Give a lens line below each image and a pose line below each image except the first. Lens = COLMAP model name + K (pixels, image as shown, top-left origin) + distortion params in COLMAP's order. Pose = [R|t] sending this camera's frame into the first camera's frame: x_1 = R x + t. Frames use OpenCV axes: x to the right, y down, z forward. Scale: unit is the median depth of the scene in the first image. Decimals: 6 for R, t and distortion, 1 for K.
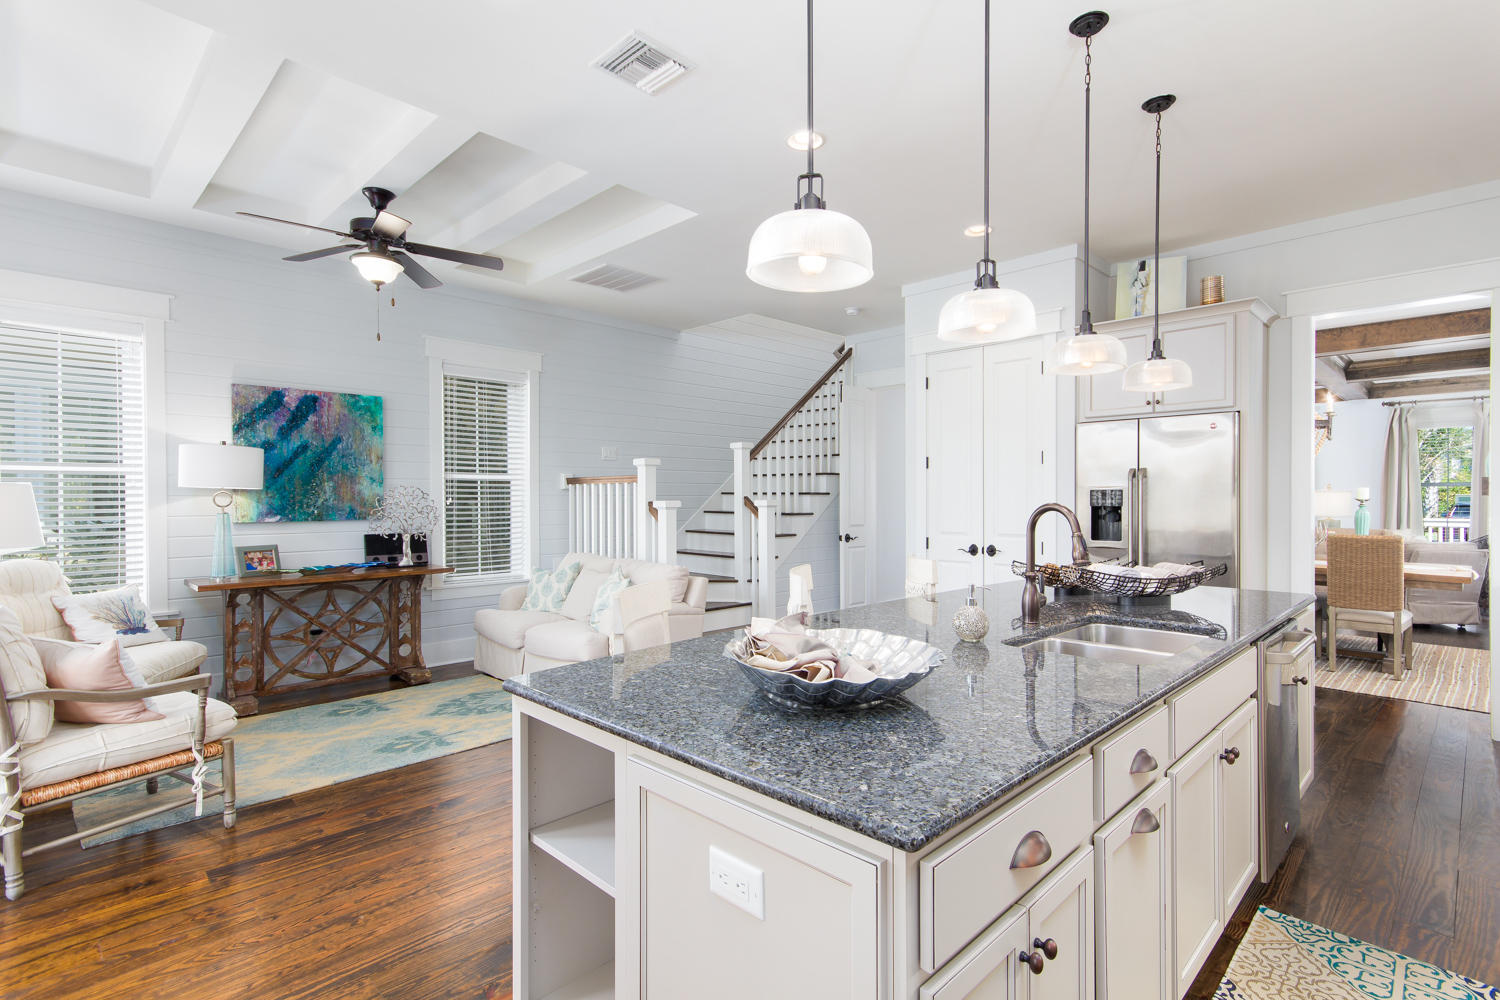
lens RADIAL K [[723.3, 0, 749.2], [0, 723.3, 501.1], [0, 0, 1]] dist [0.015487, 0.000968]
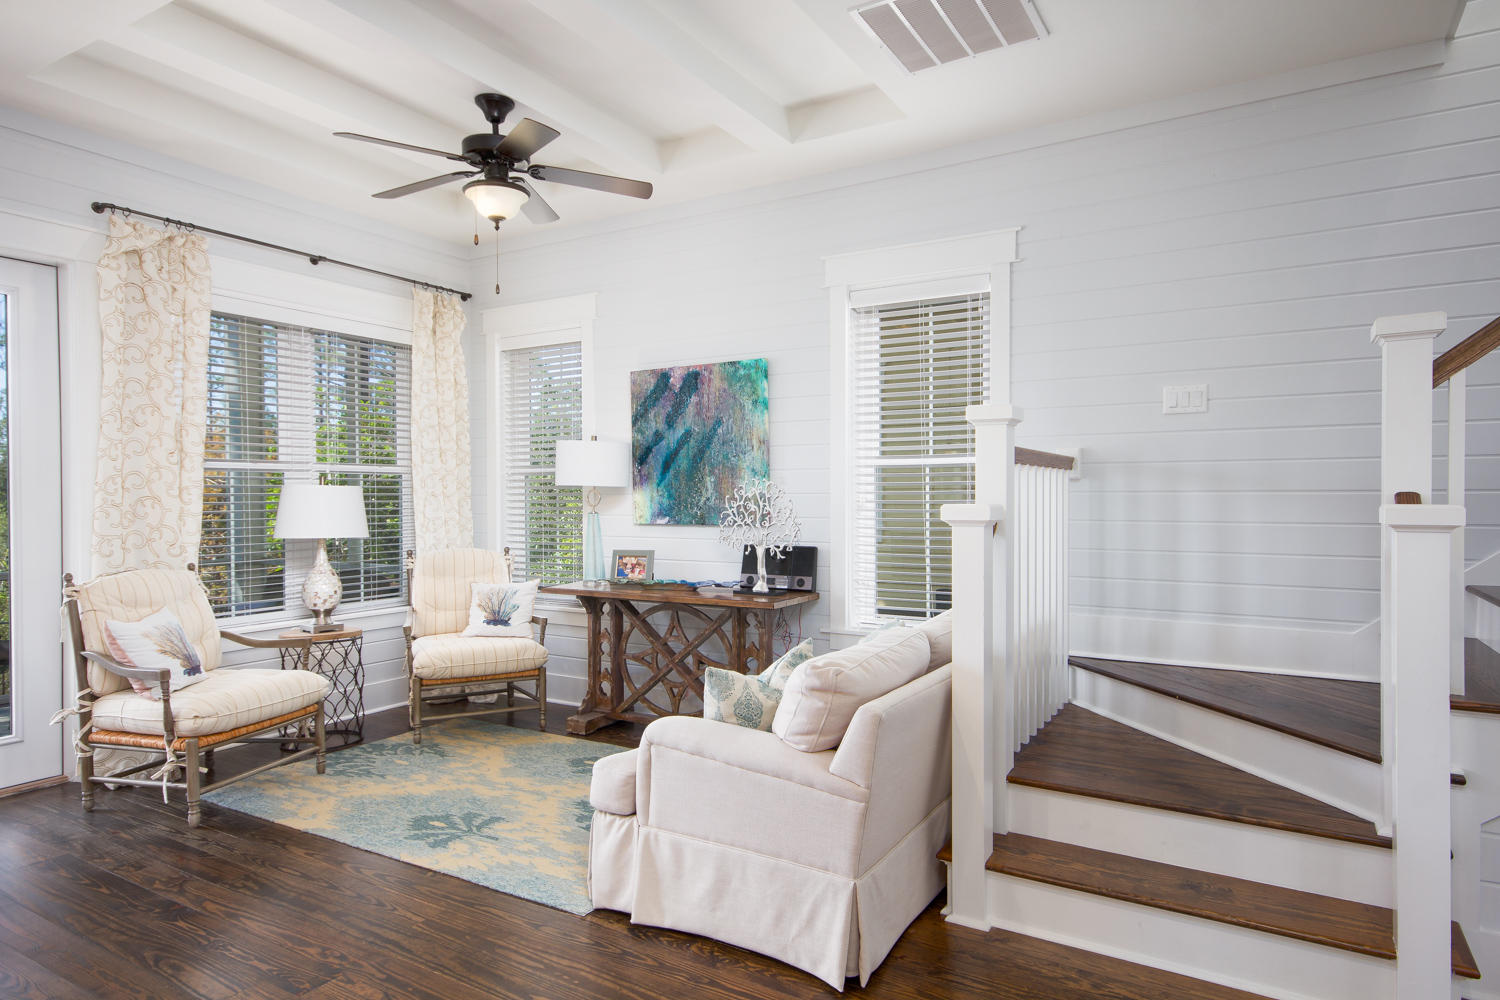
lens RADIAL K [[859.2, 0, 793.3], [0, 859.2, 508.1], [0, 0, 1]] dist [0.004691, 0.001759]
pose [[0.261594, 0.013290, -0.965086, 0.367062], [-0.001705, 0.999910, 0.013308, -0.004140], [0.965176, -0.001835, 0.261593, 0.856286]]
